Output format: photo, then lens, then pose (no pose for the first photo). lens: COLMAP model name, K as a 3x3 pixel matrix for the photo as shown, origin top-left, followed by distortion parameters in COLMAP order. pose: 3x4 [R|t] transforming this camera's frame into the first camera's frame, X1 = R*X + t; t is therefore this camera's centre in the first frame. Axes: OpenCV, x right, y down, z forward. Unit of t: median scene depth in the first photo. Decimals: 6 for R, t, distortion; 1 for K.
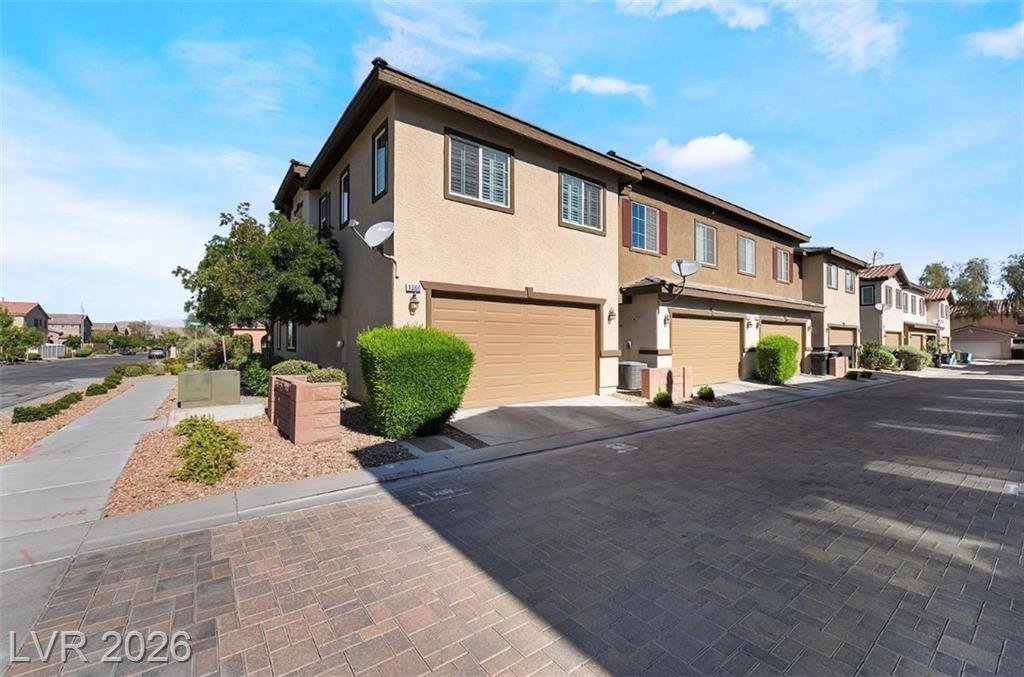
lens RADIAL K [[421.5, 0, 511.9], [0, 421.5, 342.3], [0, 0, 1]] dist [0.004699, 0.000493]
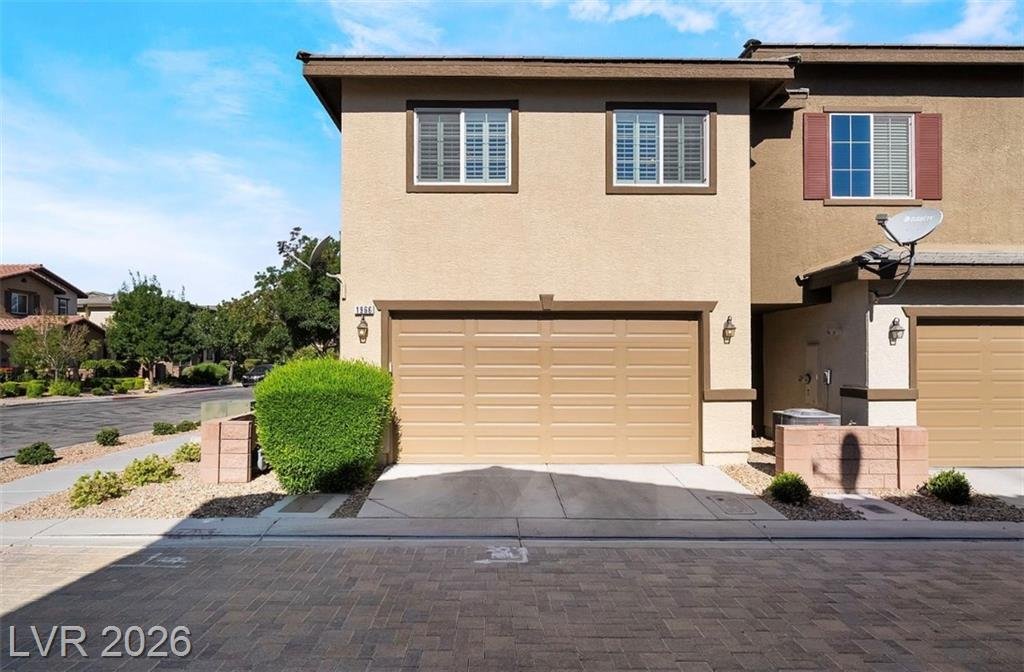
lens RADIAL K [[564.5, 0, 510.2], [0, 564.5, 356.7], [0, 0, 1]] dist [-0.000505, -0.001292]
pose [[0.803317, -0.006302, -0.595518, 0.495804], [0.002165, 0.999968, -0.007661, -0.022499], [0.595547, 0.004865, 0.803305, 0.222185]]
